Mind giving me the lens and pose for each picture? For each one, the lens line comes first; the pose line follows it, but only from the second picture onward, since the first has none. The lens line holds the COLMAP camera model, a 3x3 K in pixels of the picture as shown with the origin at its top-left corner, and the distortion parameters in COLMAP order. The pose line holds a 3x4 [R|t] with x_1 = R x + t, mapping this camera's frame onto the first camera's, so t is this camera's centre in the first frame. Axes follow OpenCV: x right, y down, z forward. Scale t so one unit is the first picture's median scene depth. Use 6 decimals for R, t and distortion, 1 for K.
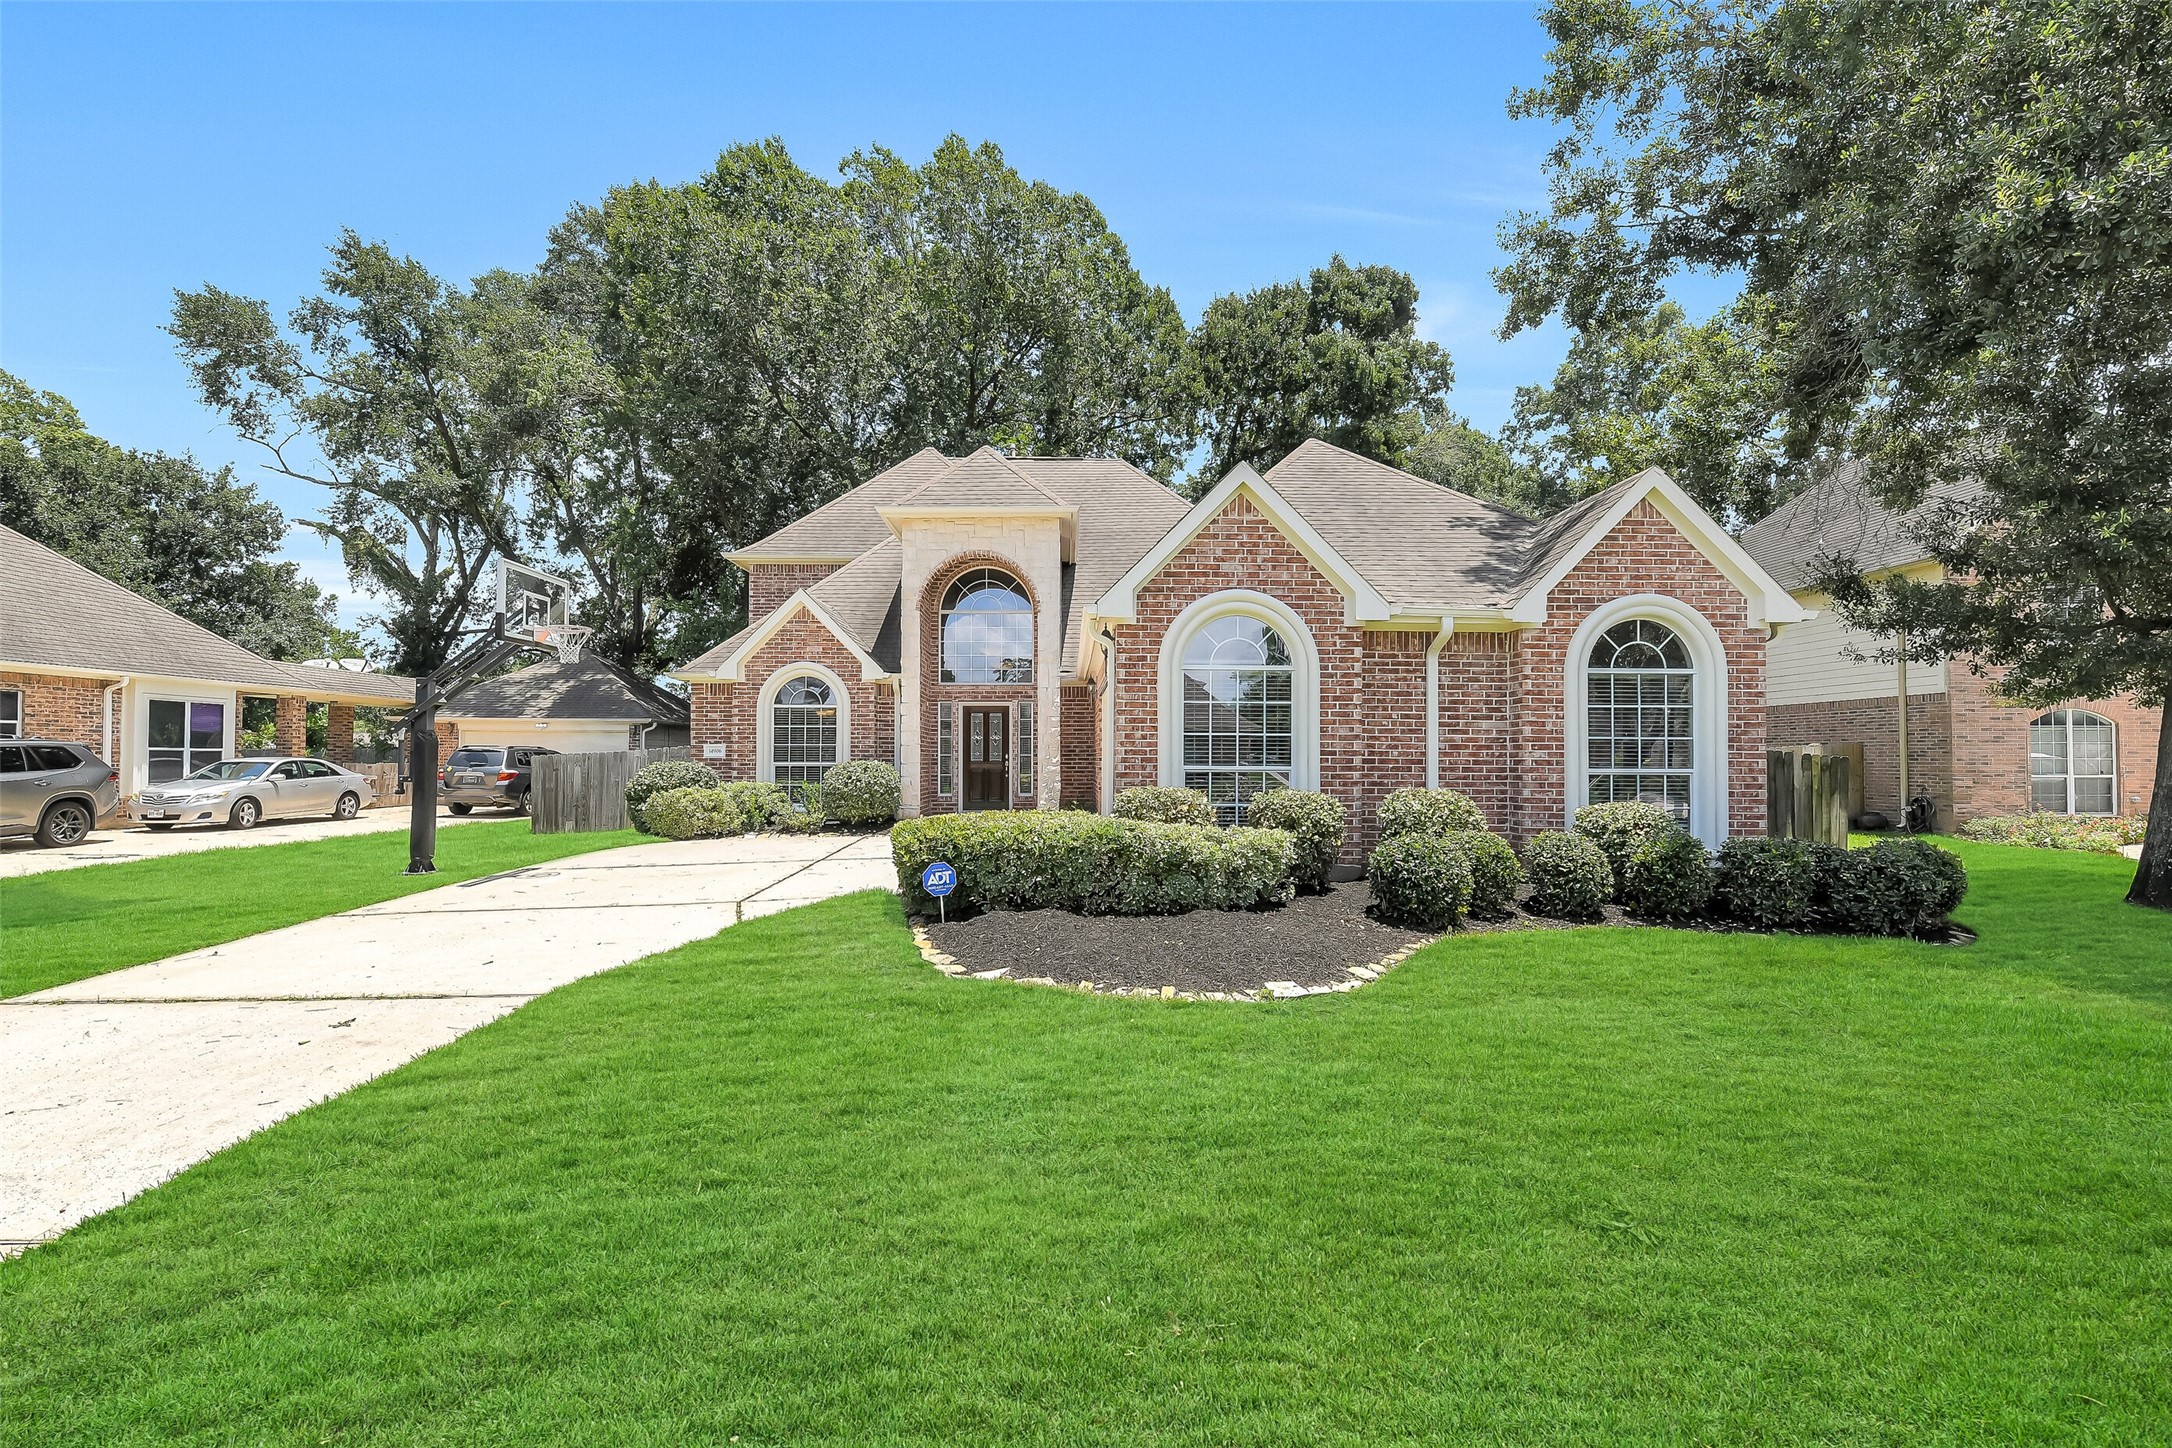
lens RADIAL K [[955.8, 0, 1089.6], [0, 955.8, 743.7], [0, 0, 1]] dist [0.015720, -0.000225]
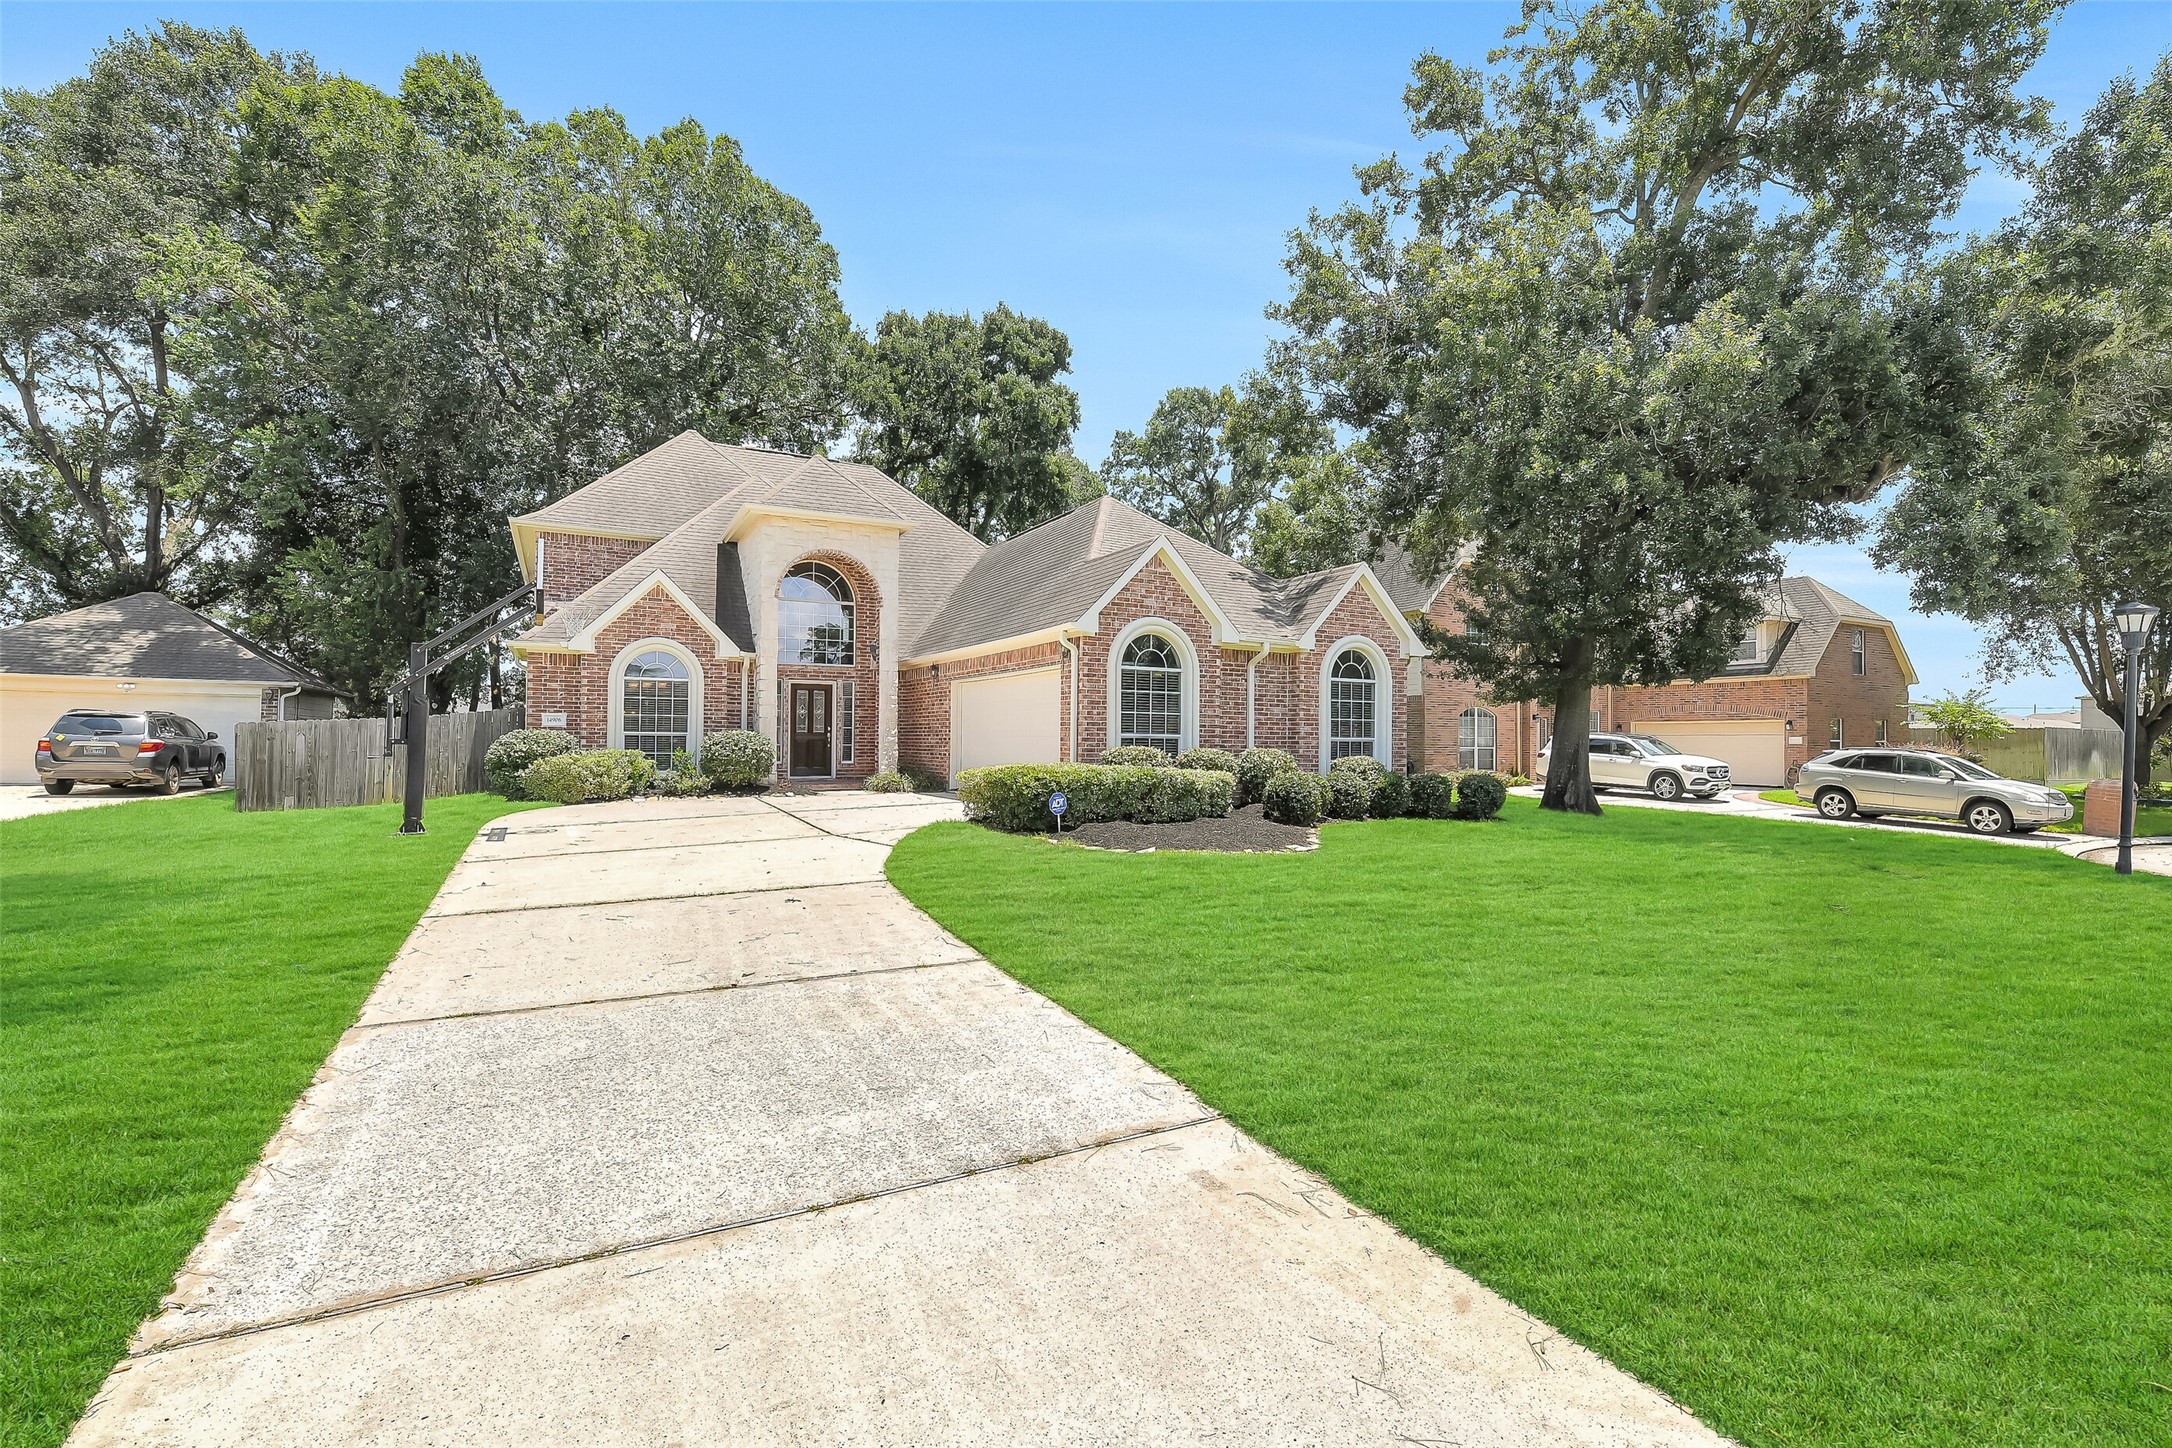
lens RADIAL K [[956.0, 0, 1088.8], [0, 956.0, 731.0], [0, 0, 1]] dist [0.026274, -0.014665]
pose [[0.889176, 0.009806, 0.457459, -0.334614], [-0.013288, 0.999902, 0.004394, 0.006927], [-0.457371, -0.009986, 0.889220, -0.159561]]
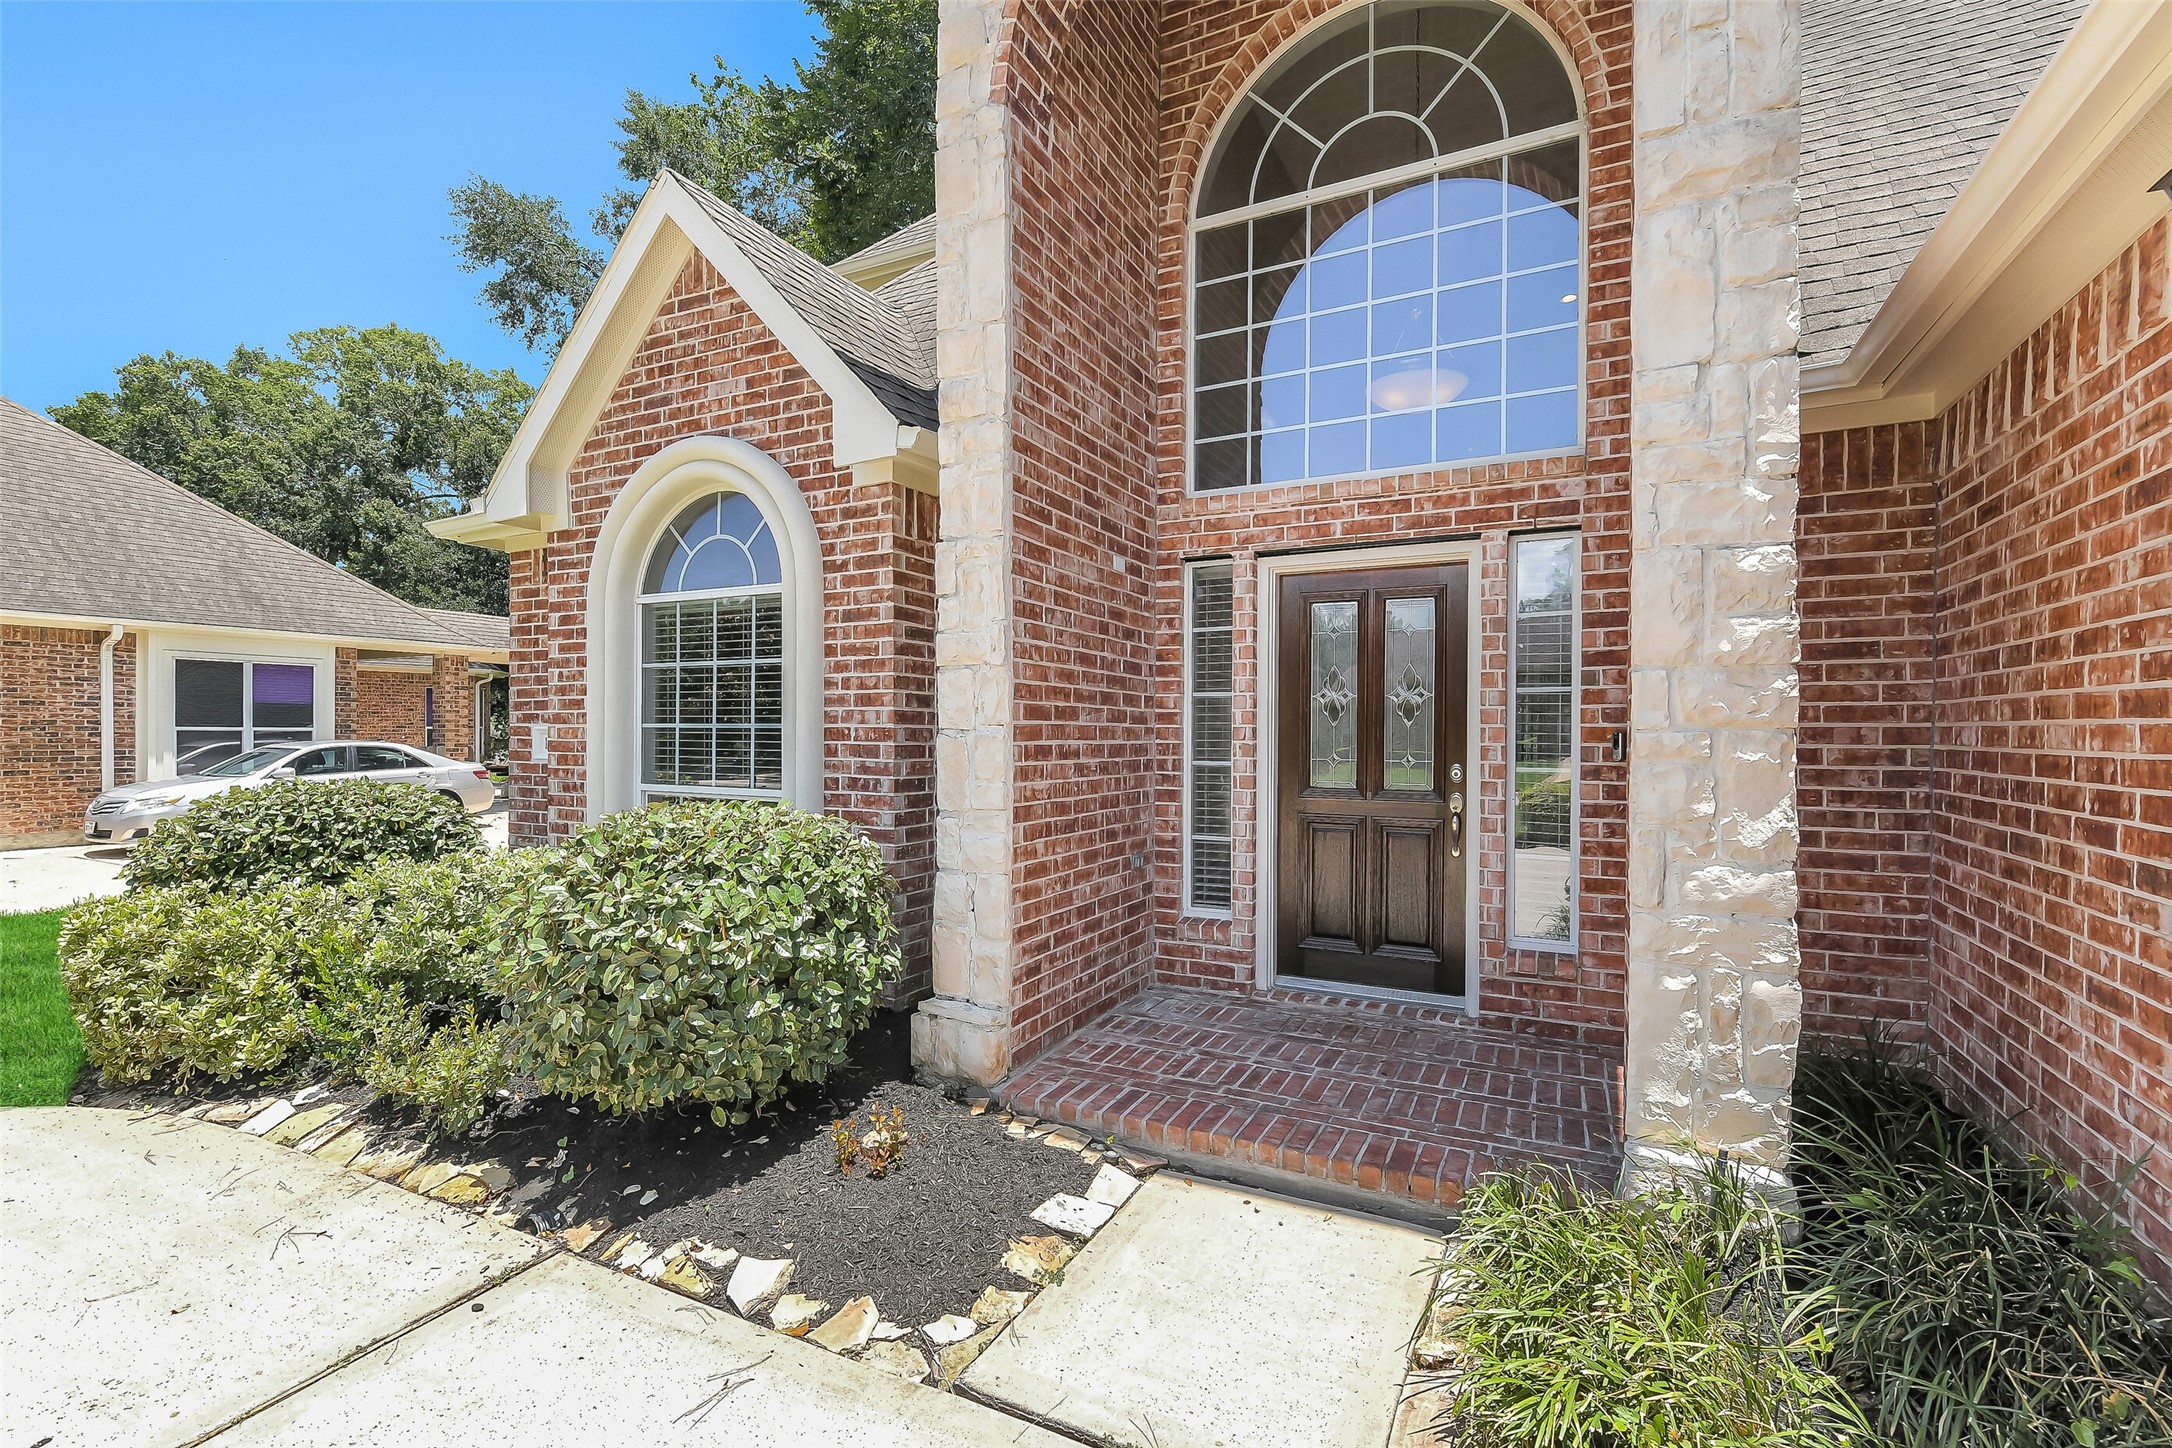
lens RADIAL K [[956.0, 0, 1088.8], [0, 956.0, 731.0], [0, 0, 1]] dist [0.026274, -0.014665]
pose [[0.881763, 0.003814, -0.471677, -0.054430], [0.003291, 0.999893, 0.014239, -0.001129], [0.471681, -0.014108, 0.881656, 0.743503]]
